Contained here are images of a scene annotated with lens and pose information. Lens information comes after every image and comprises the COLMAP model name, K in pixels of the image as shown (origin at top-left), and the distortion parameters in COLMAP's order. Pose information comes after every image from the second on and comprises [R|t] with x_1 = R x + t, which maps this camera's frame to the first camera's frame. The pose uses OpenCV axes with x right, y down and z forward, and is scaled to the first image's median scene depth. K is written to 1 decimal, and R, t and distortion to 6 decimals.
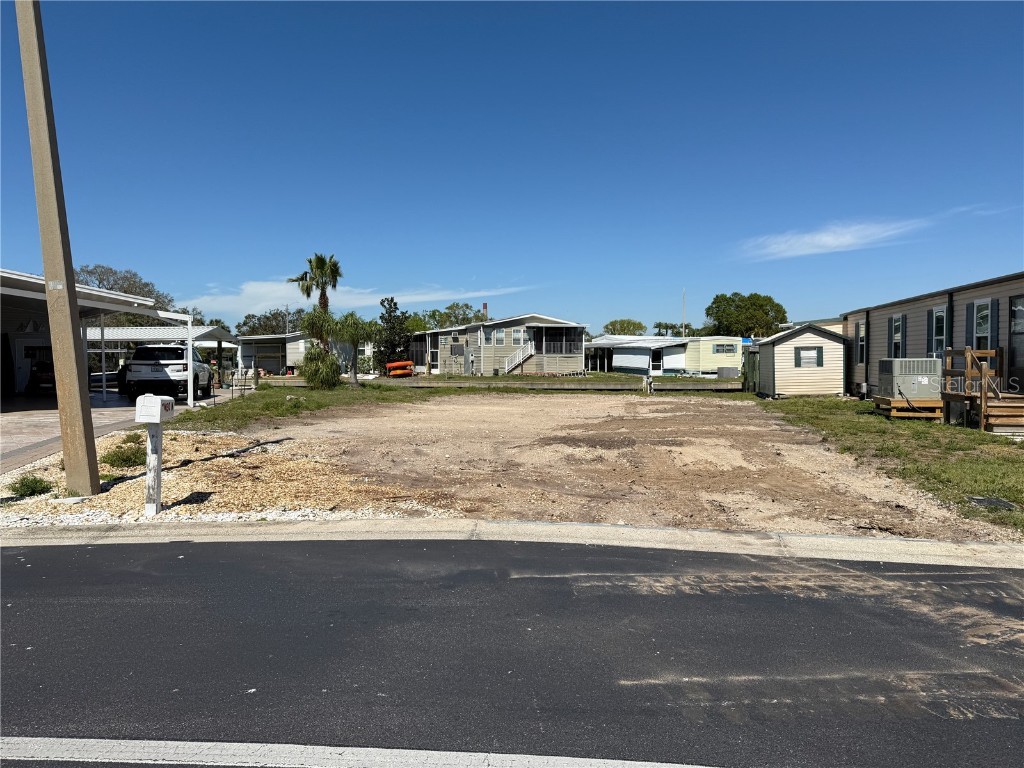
lens RADIAL K [[723.6, 0, 509.7], [0, 723.6, 393.4], [0, 0, 1]] dist [0.065733, -0.041535]
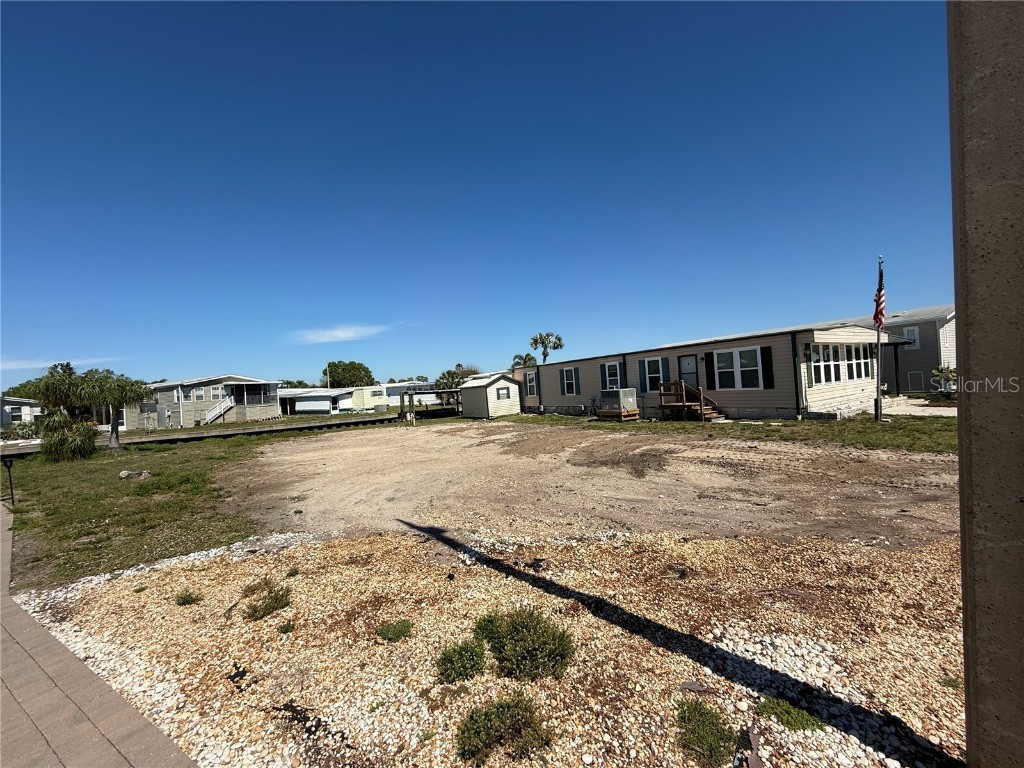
lens RADIAL K [[409.5, 0, 514.7], [0, 409.5, 386.8], [0, 0, 1]] dist [0.006081, 0.000509]
pose [[0.712346, -0.044263, 0.700431, -0.125944], [0.097976, 0.994508, -0.036796, -0.013332], [-0.694956, 0.094836, 0.712771, 0.140820]]
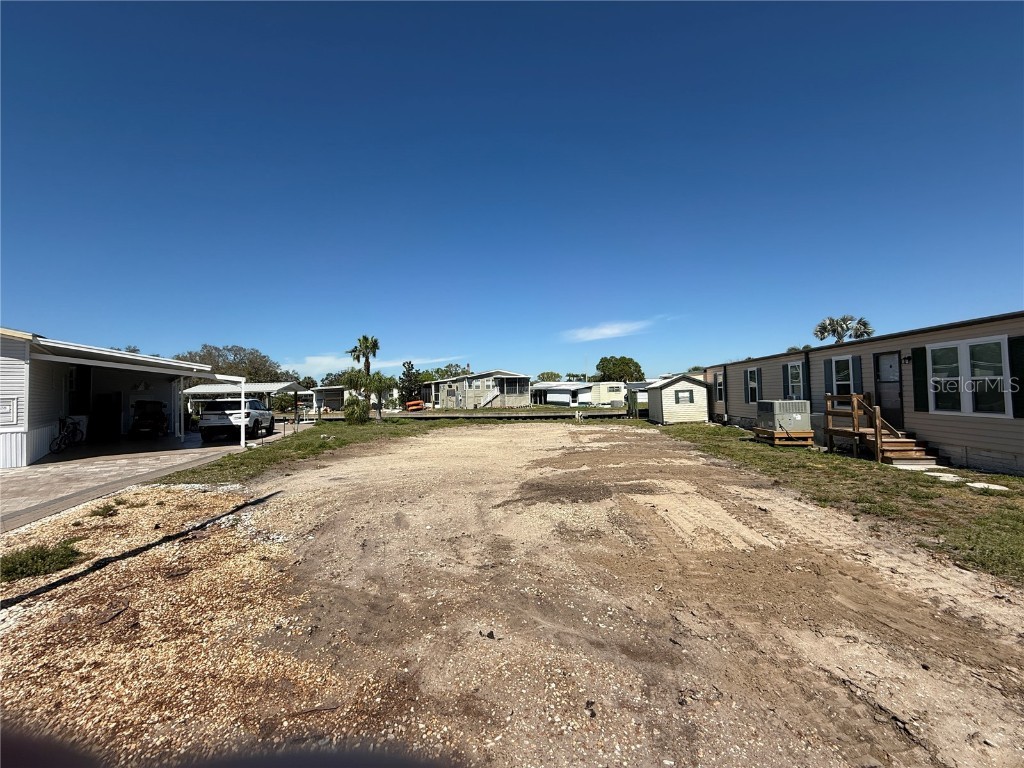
lens RADIAL K [[409.5, 0, 509.0], [0, 409.5, 383.2], [0, 0, 1]] dist [0.006081, 0.000509]
pose [[0.997758, -0.018299, 0.064381, -0.002690], [0.023137, 0.996898, -0.075221, -0.011006], [-0.062805, 0.076541, 0.995086, 0.089343]]
